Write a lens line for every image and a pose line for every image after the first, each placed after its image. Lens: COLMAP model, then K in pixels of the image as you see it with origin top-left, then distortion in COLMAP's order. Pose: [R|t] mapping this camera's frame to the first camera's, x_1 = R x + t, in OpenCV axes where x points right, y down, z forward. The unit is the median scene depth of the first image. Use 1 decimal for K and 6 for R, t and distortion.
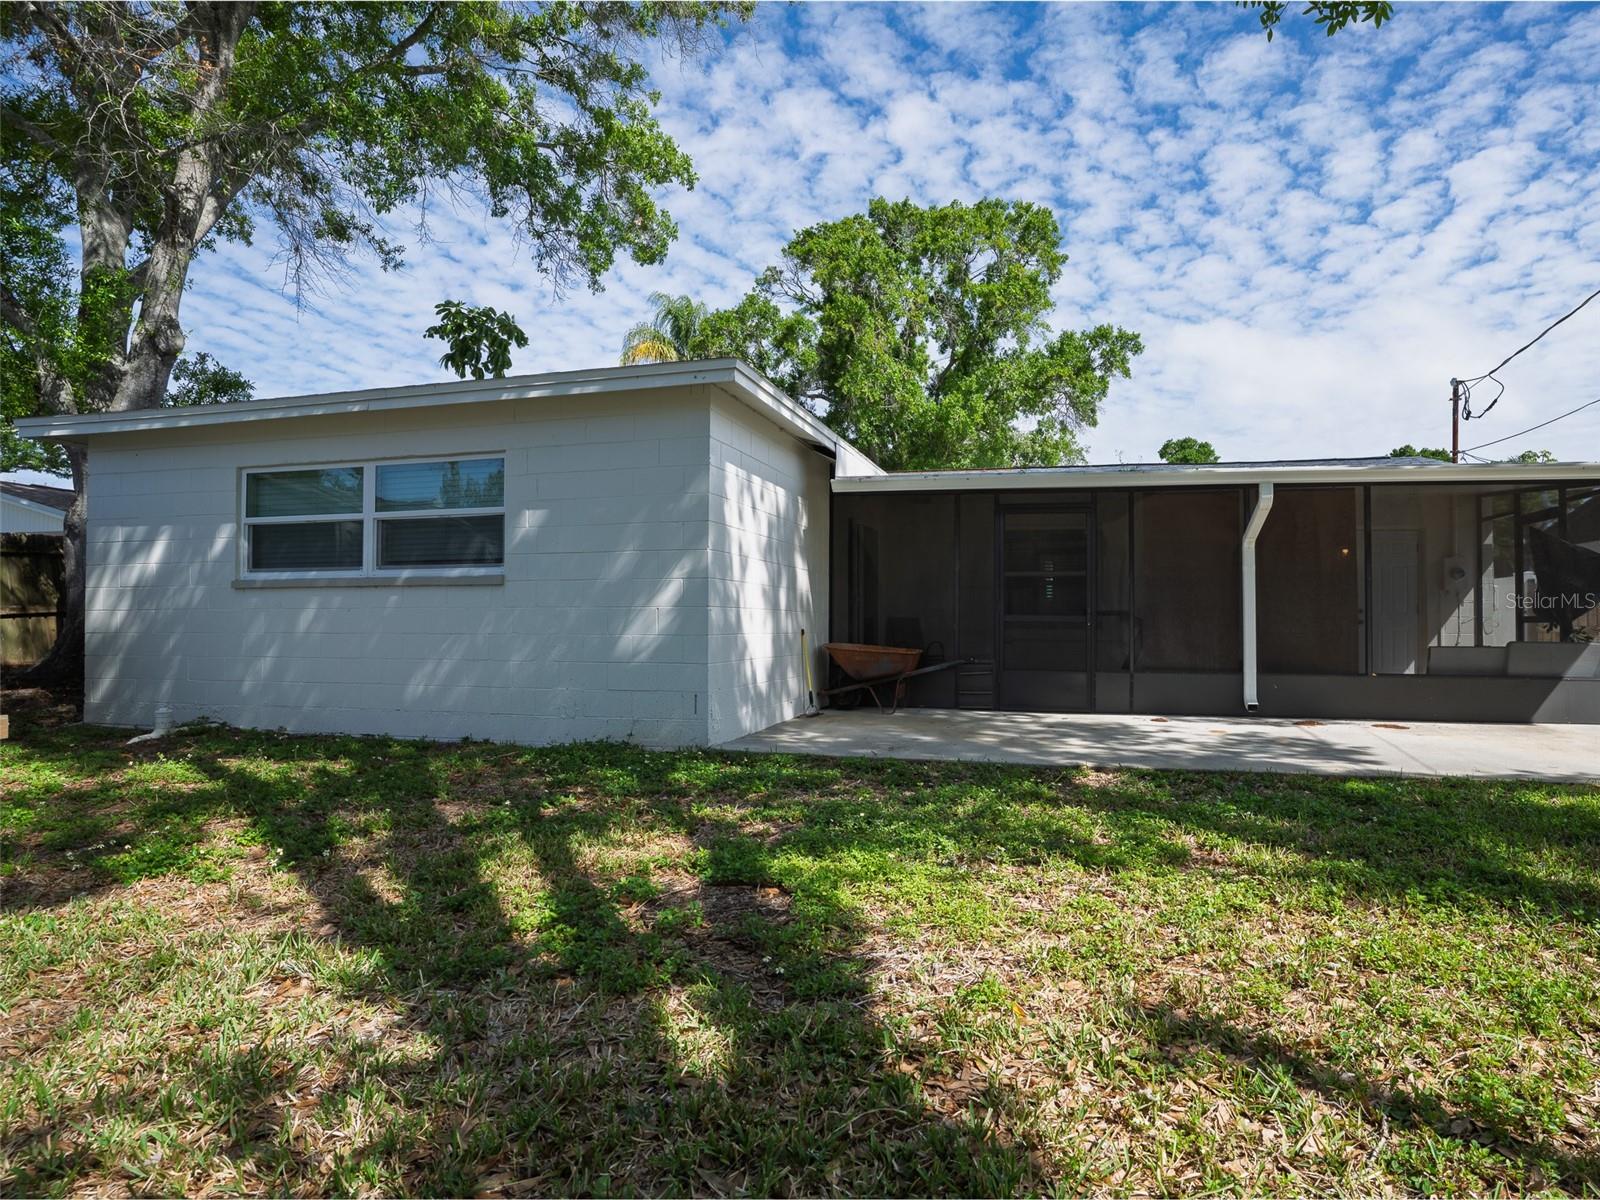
lens RADIAL K [[832.9, 0, 796.6], [0, 832.9, 605.4], [0, 0, 1]] dist [0.003363, -0.042664]
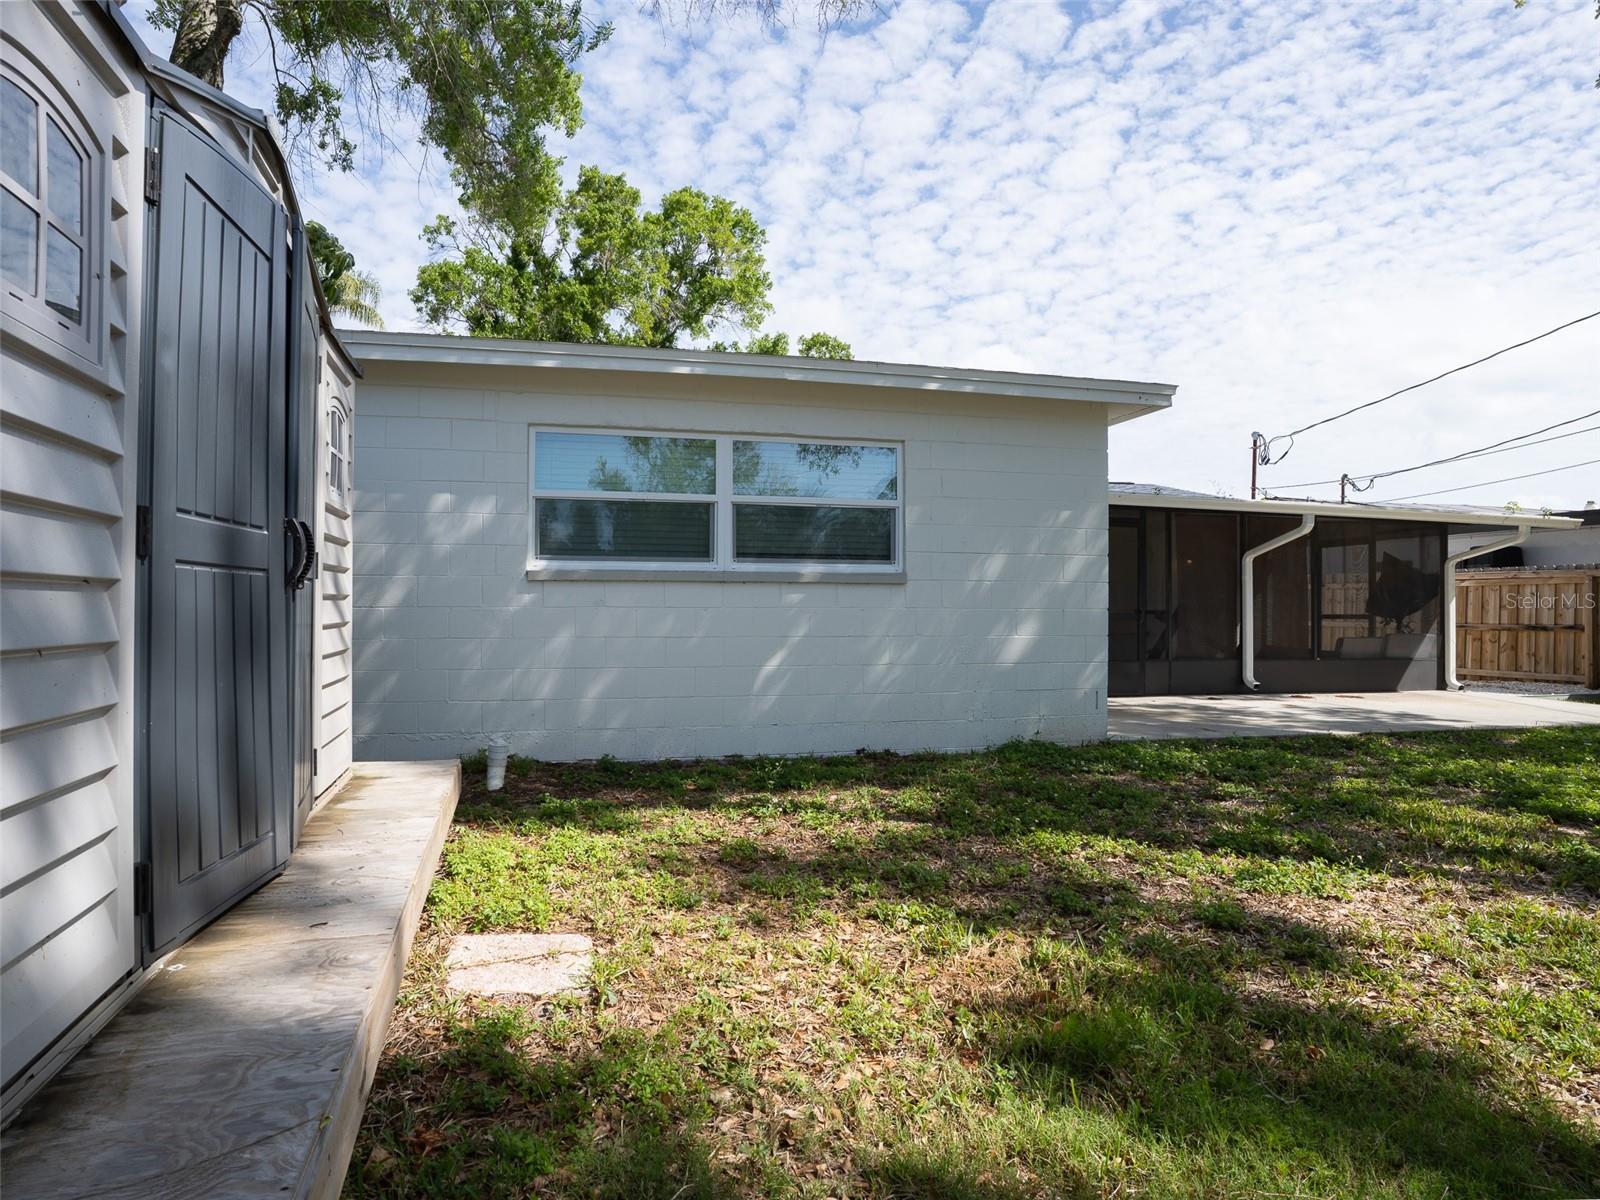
lens RADIAL K [[832.9, 0, 796.6], [0, 832.9, 605.4], [0, 0, 1]] dist [0.003363, -0.042664]
pose [[0.901437, 0.005444, 0.432875, -0.724112], [-0.006345, 0.999980, 0.000636, 0.000448], [-0.432863, -0.003320, 0.901454, 0.178061]]
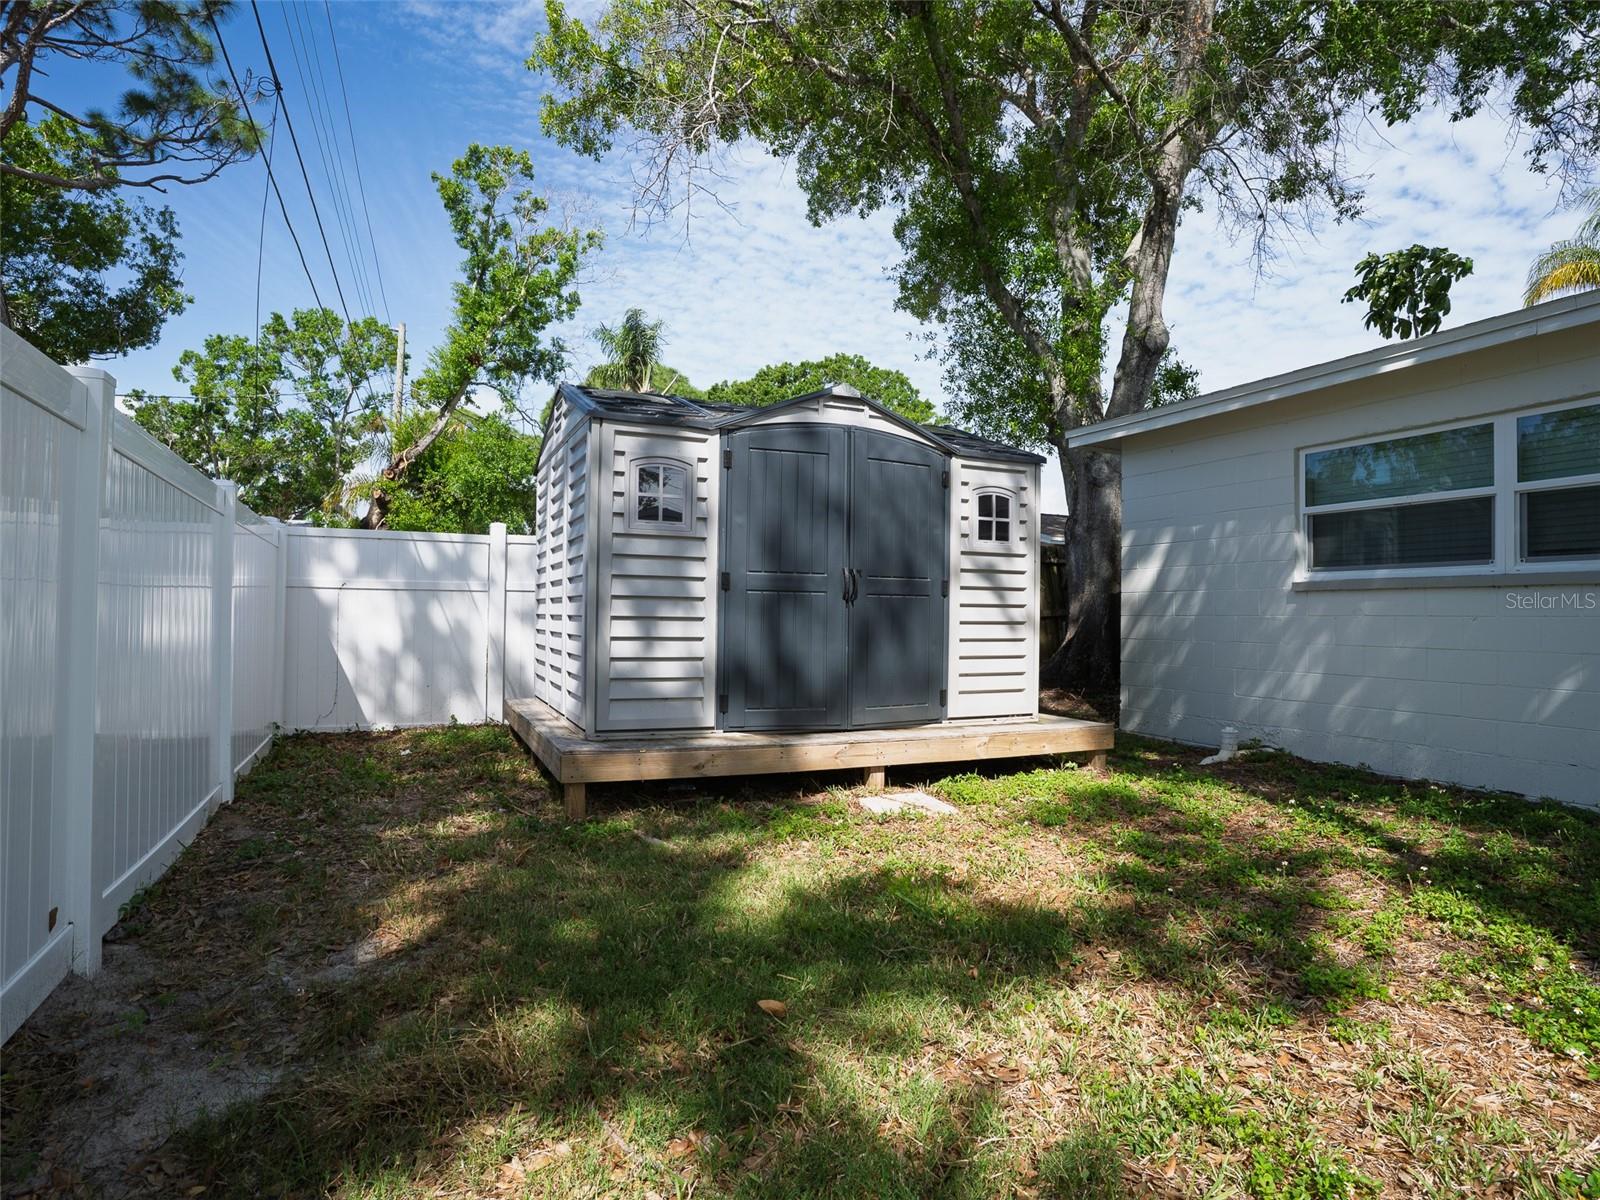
lens RADIAL K [[832.9, 0, 796.6], [0, 832.9, 605.4], [0, 0, 1]] dist [0.003363, -0.042664]
pose [[0.613428, 0.002198, -0.789748, -0.296084], [-0.008561, 0.999956, -0.003866, 0.001669], [0.789704, 0.009132, 0.613419, 0.070963]]
